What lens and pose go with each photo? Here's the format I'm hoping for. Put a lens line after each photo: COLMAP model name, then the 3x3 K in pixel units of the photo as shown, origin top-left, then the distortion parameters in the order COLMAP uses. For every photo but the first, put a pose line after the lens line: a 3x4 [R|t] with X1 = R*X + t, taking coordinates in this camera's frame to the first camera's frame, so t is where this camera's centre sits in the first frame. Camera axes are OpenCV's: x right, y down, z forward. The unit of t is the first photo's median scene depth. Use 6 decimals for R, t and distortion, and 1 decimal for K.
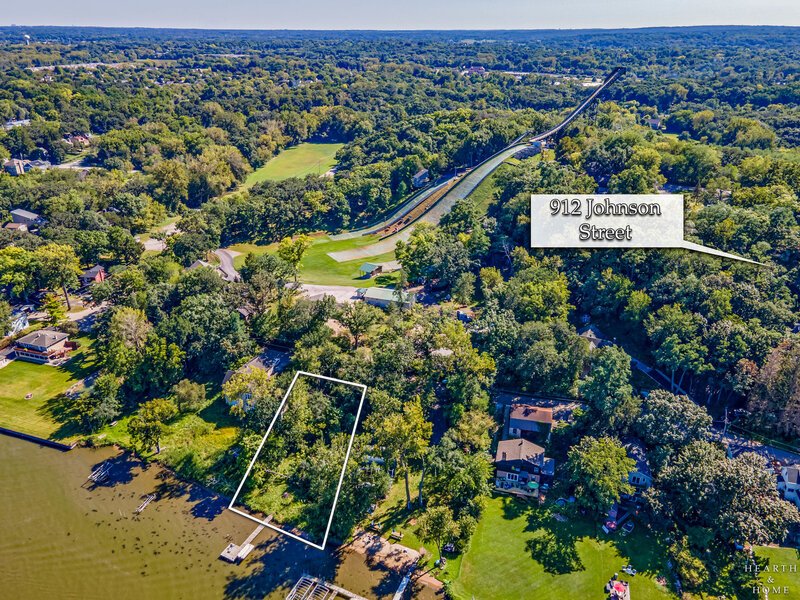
lens RADIAL K [[573.6, 0, 400.0], [0, 573.6, 300.0], [0, 0, 1]] dist [0.002186, 0.062187]
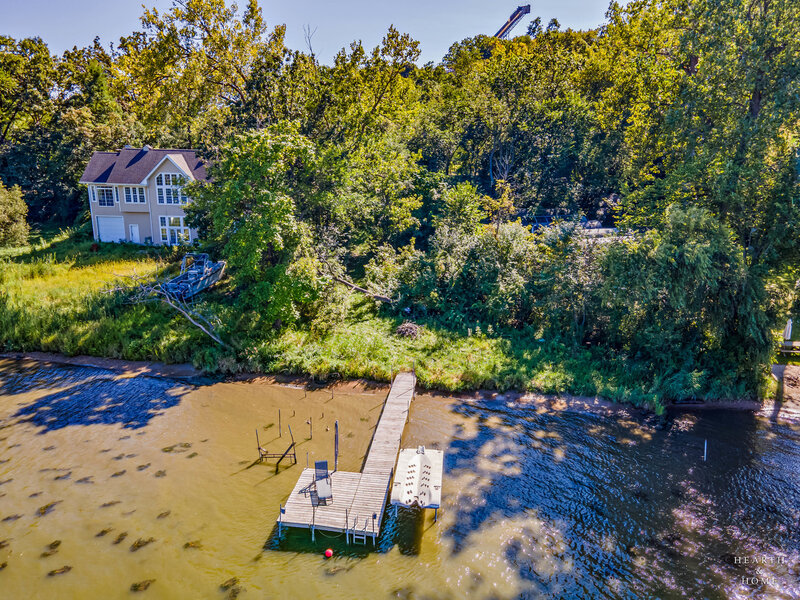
lens RADIAL K [[573.6, 0, 400.0], [0, 573.6, 300.0], [0, 0, 1]] dist [0.002186, 0.062187]
pose [[0.949177, -0.076503, 0.305303, -0.259321], [0.121650, 0.983799, -0.131687, 0.326667], [-0.290283, 0.162134, 0.943106, 0.665079]]
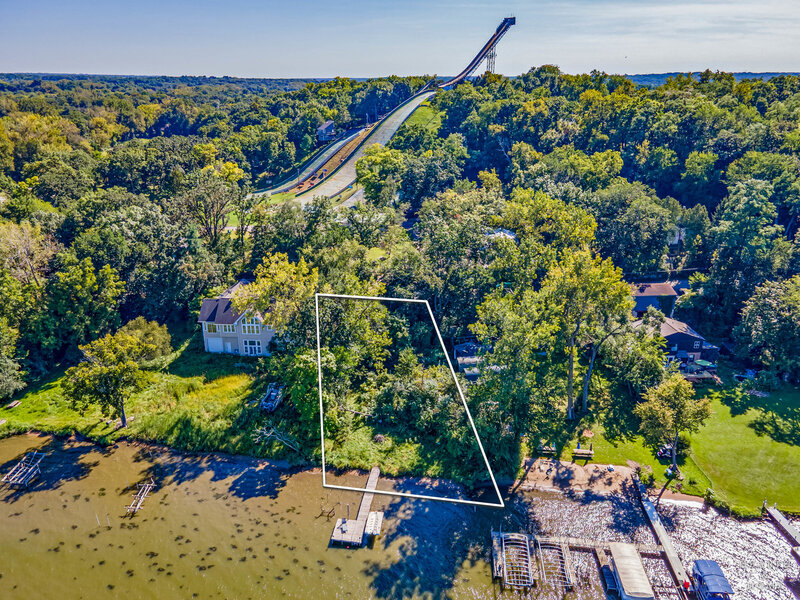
lens RADIAL K [[573.6, 0, 400.0], [0, 573.6, 300.0], [0, 0, 1]] dist [0.002186, 0.062187]
pose [[0.951816, -0.114314, 0.284568, -0.304149], [0.129609, 0.990931, -0.035445, 0.195796], [-0.277936, 0.070620, 0.958000, 0.353850]]
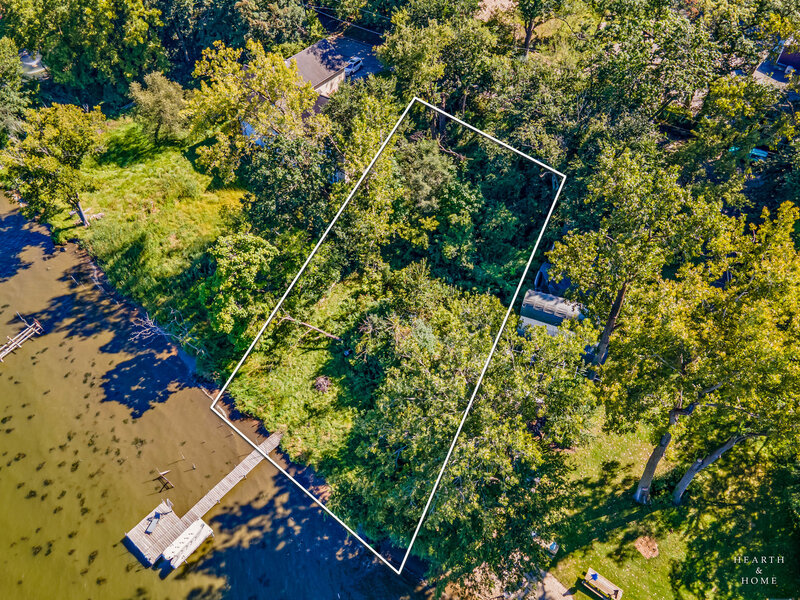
lens RADIAL K [[573.6, 0, 400.0], [0, 573.6, 300.0], [0, 0, 1]] dist [0.002186, 0.062187]
pose [[0.972378, 0.179513, -0.149186, -0.084524], [-0.103265, 0.904053, 0.414758, 0.099551], [0.209327, -0.387896, 0.897618, 0.604636]]
